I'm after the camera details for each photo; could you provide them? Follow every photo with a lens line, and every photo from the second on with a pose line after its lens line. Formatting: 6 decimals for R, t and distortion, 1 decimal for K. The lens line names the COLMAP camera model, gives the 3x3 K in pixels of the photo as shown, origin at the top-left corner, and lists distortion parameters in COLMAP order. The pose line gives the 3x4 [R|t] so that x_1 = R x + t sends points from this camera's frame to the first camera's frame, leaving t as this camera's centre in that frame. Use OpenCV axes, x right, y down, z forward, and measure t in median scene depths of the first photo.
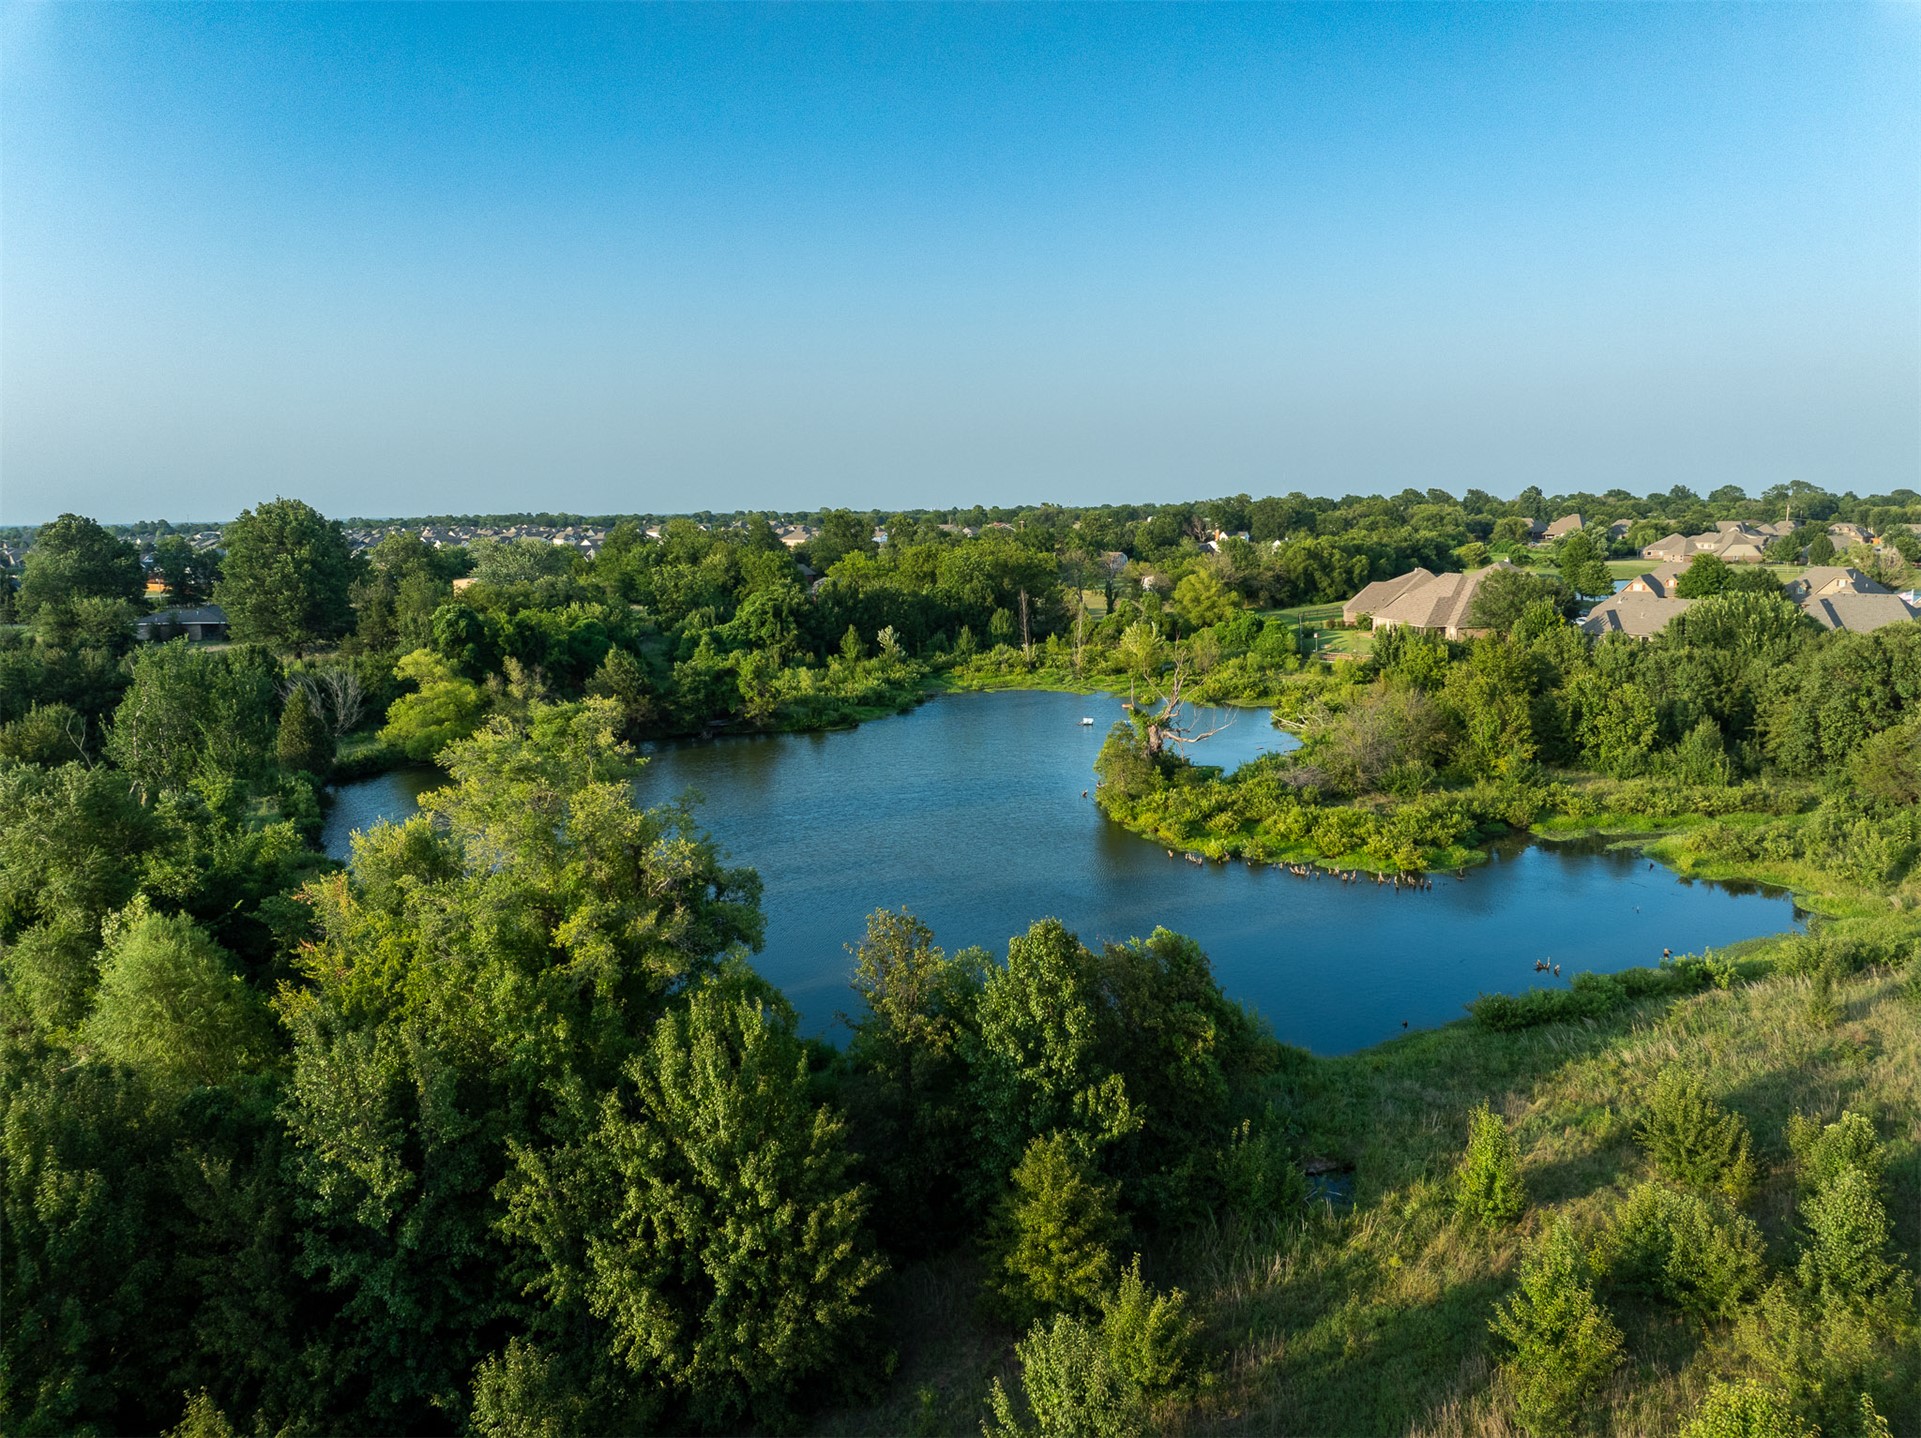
lens RADIAL K [[1359.2, 0, 969.0], [0, 1359.2, 723.3], [0, 0, 1]] dist [-0.031947, 0.001400]
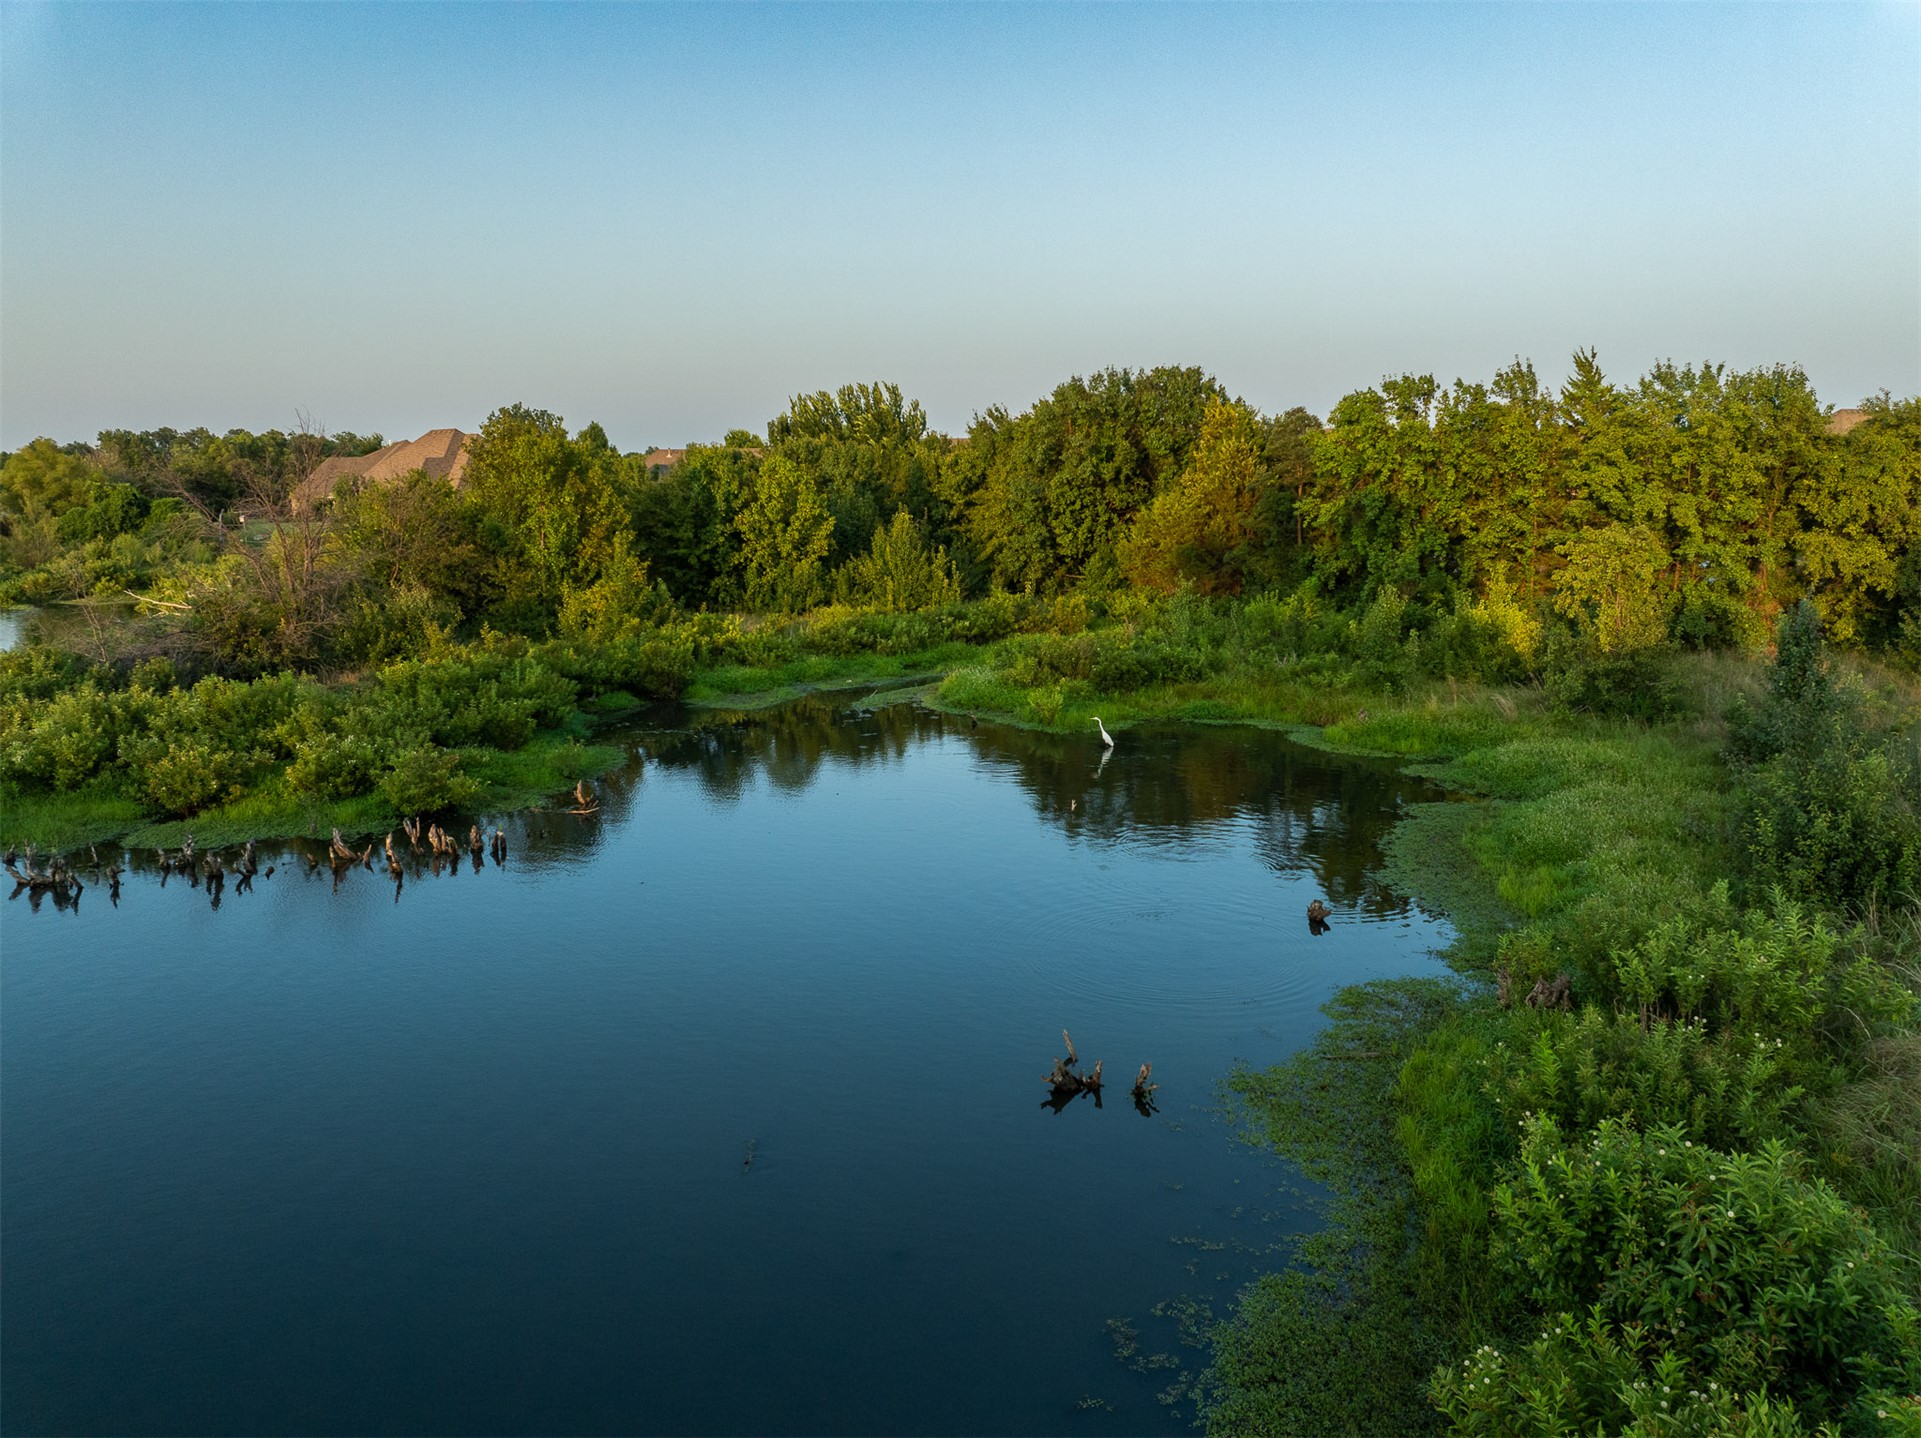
lens RADIAL K [[1359.2, 0, 969.8], [0, 1359.2, 711.0], [0, 0, 1]] dist [-0.031947, 0.001400]
pose [[0.755975, -0.103879, 0.646306, 0.129822], [0.103344, 0.993886, 0.038865, 0.051501], [-0.646392, 0.037411, 0.762088, 0.401901]]
